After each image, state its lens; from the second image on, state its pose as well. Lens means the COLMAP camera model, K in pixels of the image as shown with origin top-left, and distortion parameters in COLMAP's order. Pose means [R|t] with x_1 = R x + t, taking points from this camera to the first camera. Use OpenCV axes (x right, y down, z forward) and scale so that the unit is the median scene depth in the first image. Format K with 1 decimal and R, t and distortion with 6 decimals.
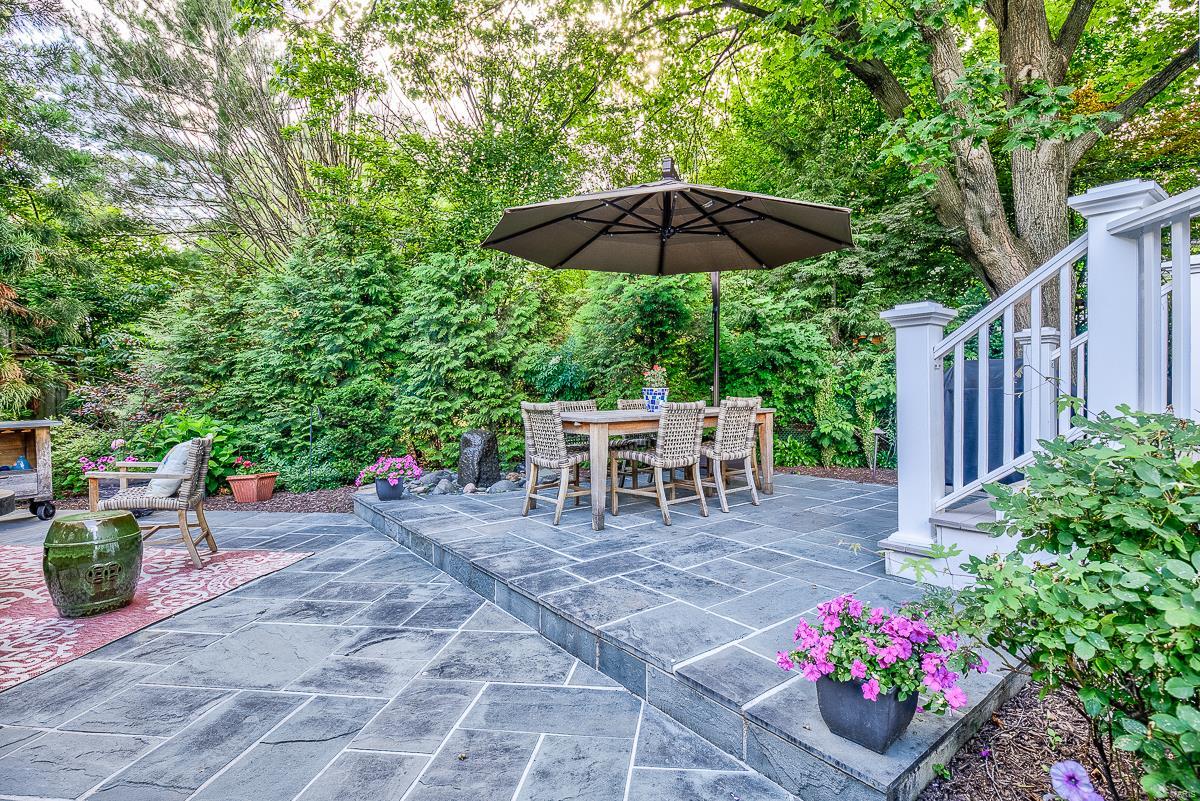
lens RADIAL K [[555.6, 0, 585.0], [0, 555.6, 391.7], [0, 0, 1]] dist [-0.034951, 0.007586]
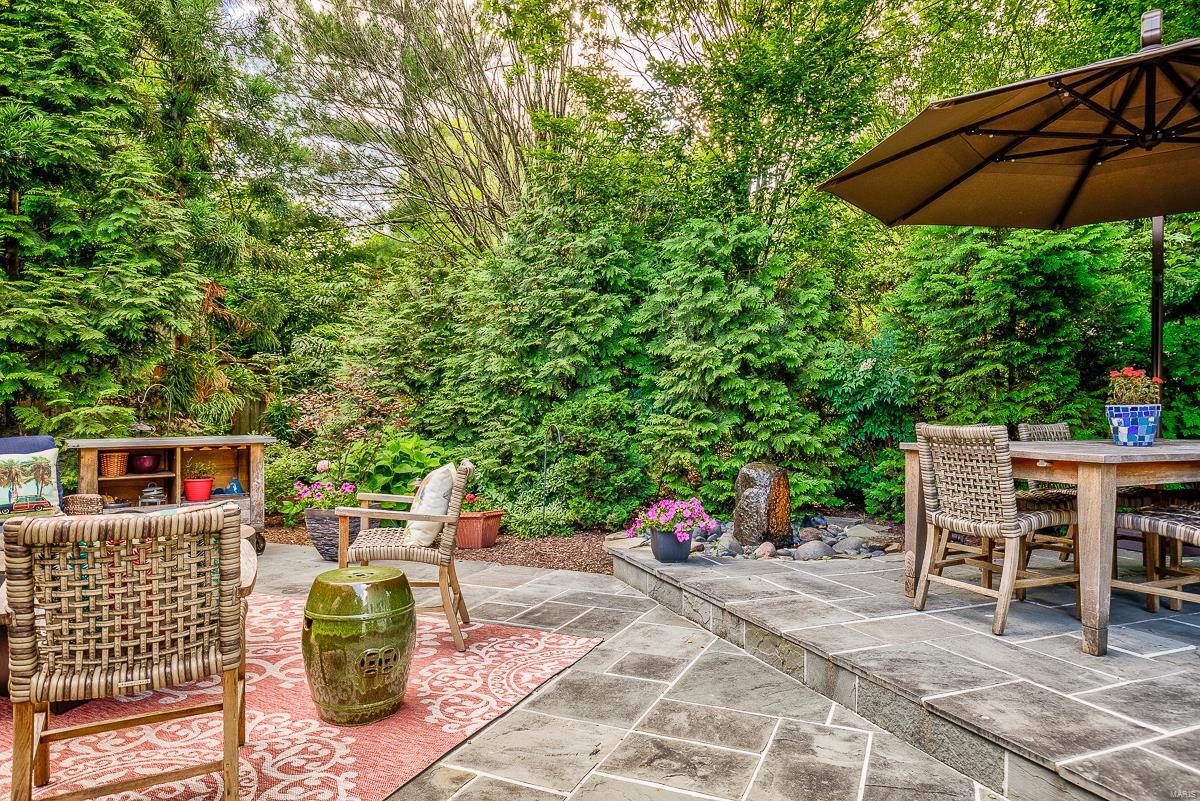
lens RADIAL K [[729.6, 0, 603.2], [0, 729.6, 394.2], [0, 0, 1]] dist [-0.007792, -0.001079]
pose [[0.951455, 0.007111, -0.307707, -0.093309], [-0.014531, 0.999656, -0.021829, 0.003684], [0.307446, 0.025241, 0.951231, 0.056936]]
